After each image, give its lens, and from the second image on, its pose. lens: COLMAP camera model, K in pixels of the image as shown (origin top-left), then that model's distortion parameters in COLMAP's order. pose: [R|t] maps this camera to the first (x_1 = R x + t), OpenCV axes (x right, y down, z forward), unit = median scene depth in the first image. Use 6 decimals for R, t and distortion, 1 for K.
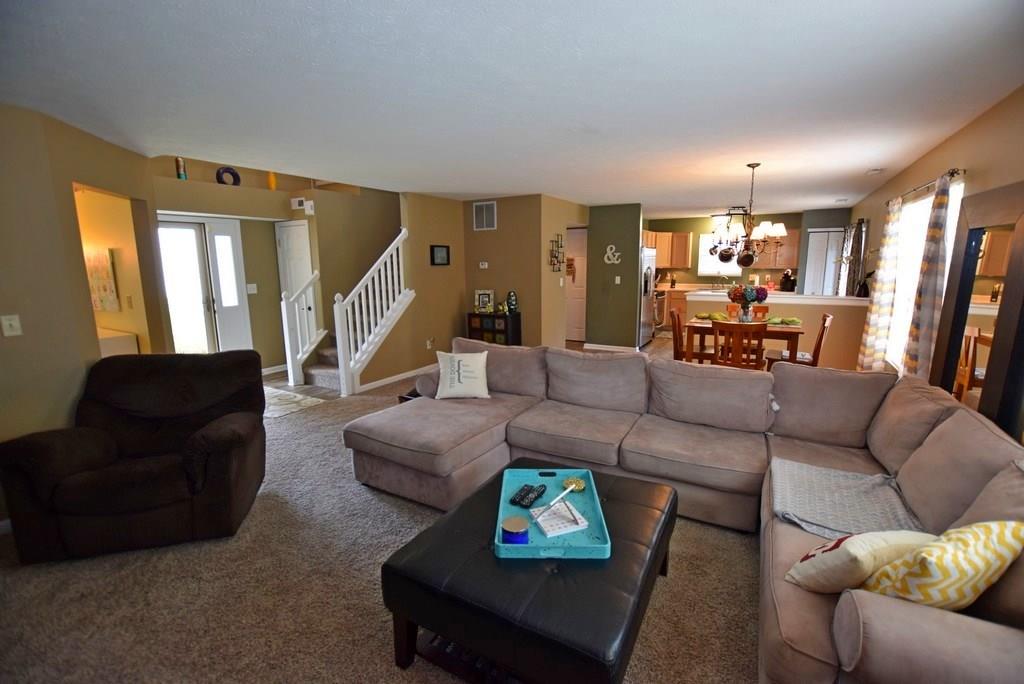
lens RADIAL K [[449.1, 0, 514.7], [0, 449.1, 342.5], [0, 0, 1]] dist [-0.029186, 0.001921]
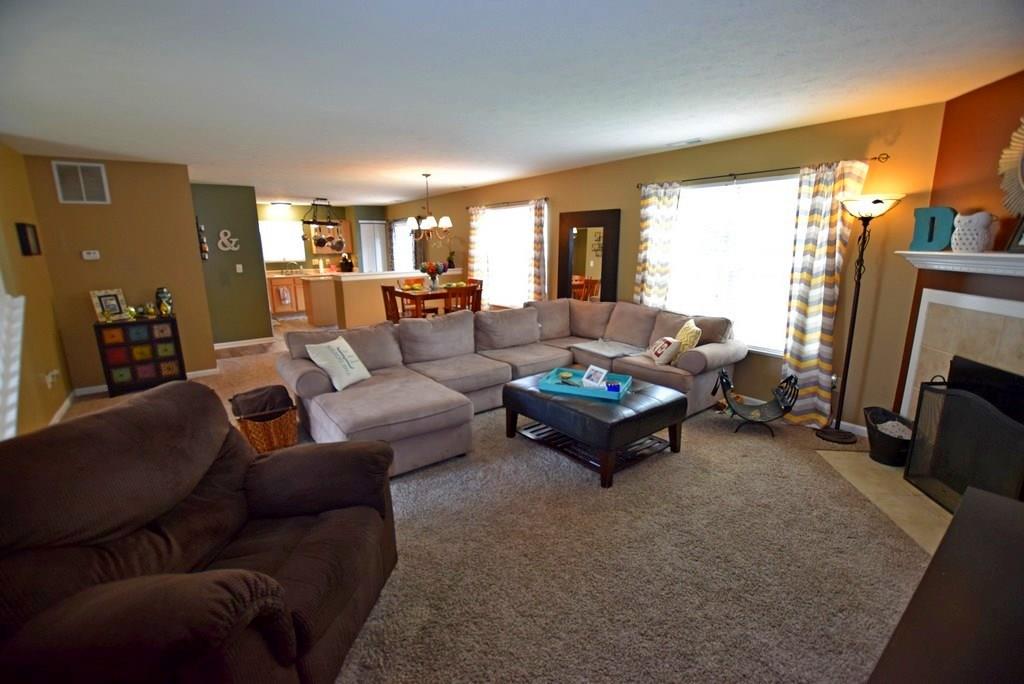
lens RADIAL K [[449.1, 0, 514.3], [0, 449.1, 340.2], [0, 0, 1]] dist [-0.029186, 0.001921]
pose [[0.392955, -0.187531, 0.900232, -0.495280], [0.171034, 0.976807, 0.128826, -0.020585], [-0.903512, 0.103347, 0.415916, 0.158631]]
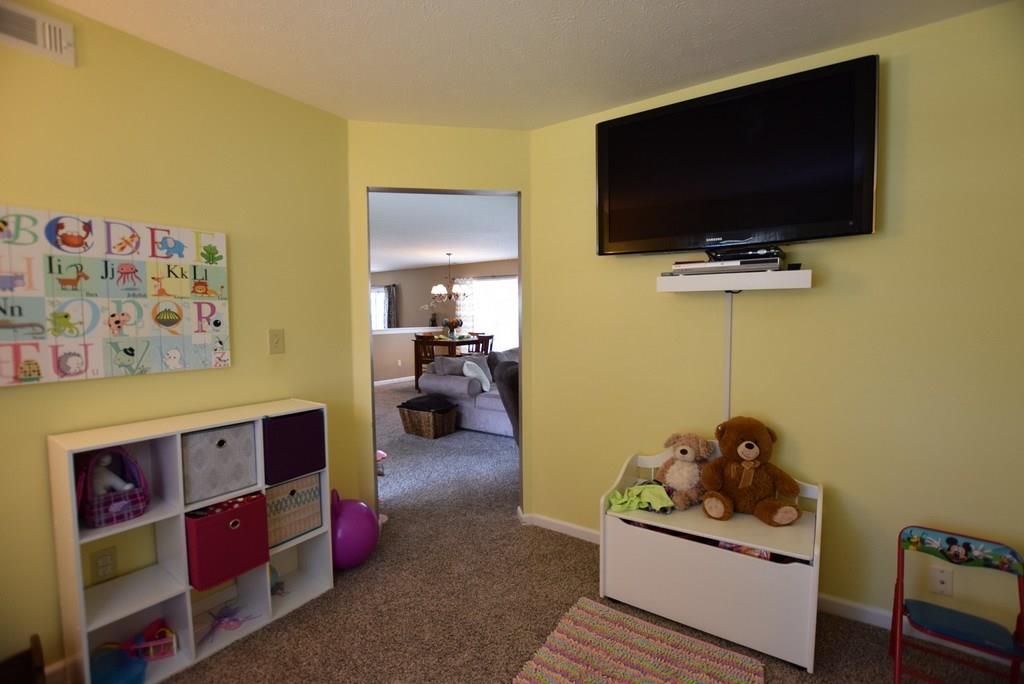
lens RADIAL K [[449.1, 0, 512.5], [0, 449.1, 339.3], [0, 0, 1]] dist [-0.029186, 0.001921]
pose [[0.086197, -0.045733, 0.995228, -0.931849], [0.186744, 0.981982, 0.028951, -0.037684], [-0.978620, 0.183357, 0.093184, 0.440842]]
